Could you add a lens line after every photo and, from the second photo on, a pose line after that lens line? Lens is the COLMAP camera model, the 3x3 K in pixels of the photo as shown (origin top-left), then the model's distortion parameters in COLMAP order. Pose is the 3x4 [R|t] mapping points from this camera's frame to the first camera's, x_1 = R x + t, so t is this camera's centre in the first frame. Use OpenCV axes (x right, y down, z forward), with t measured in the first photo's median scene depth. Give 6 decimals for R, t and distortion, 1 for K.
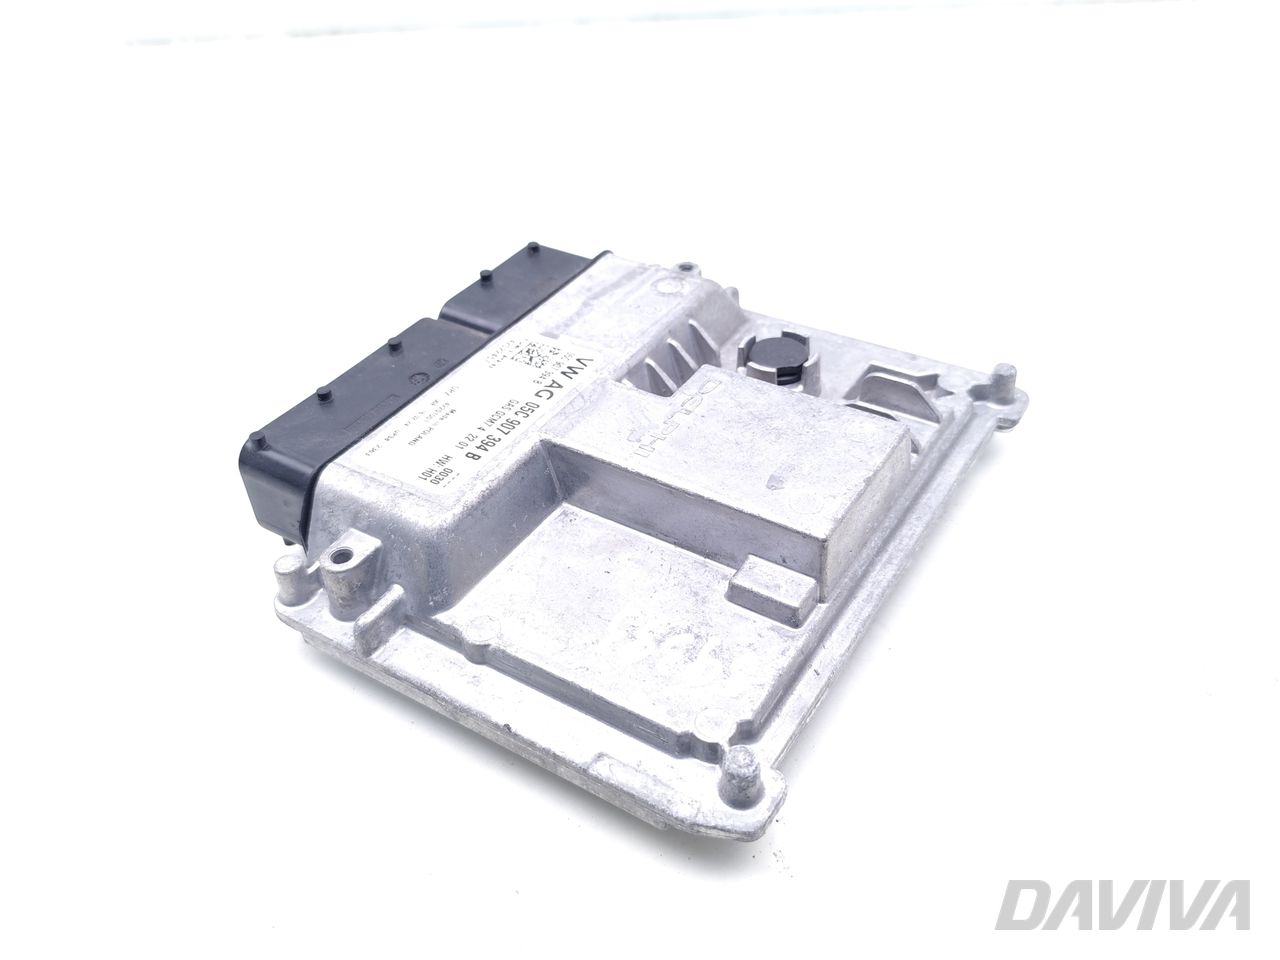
lens RADIAL K [[1106.6, 0, 640.0], [0, 1106.6, 480.0], [0, 0, 1]] dist [0.056896, -0.001281]
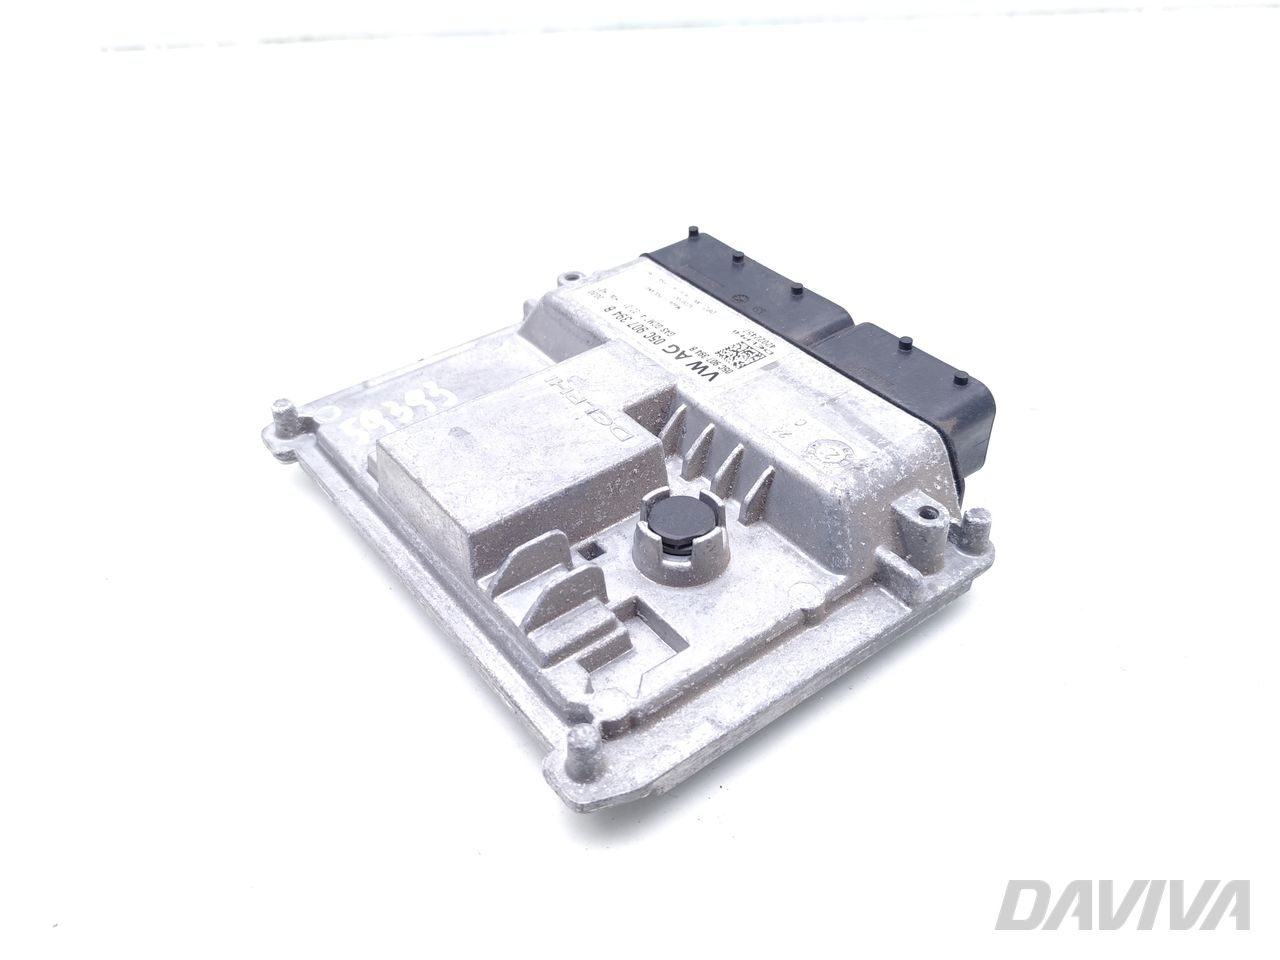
lens RADIAL K [[1106.6, 0, 640.0], [0, 1106.6, 480.0], [0, 0, 1]] dist [0.056896, -0.001281]
pose [[-0.340487, 0.634645, -0.693754, 0.789750], [-0.562629, 0.453645, 0.691126, -0.778610], [0.753337, 0.625645, 0.202610, 0.844835]]
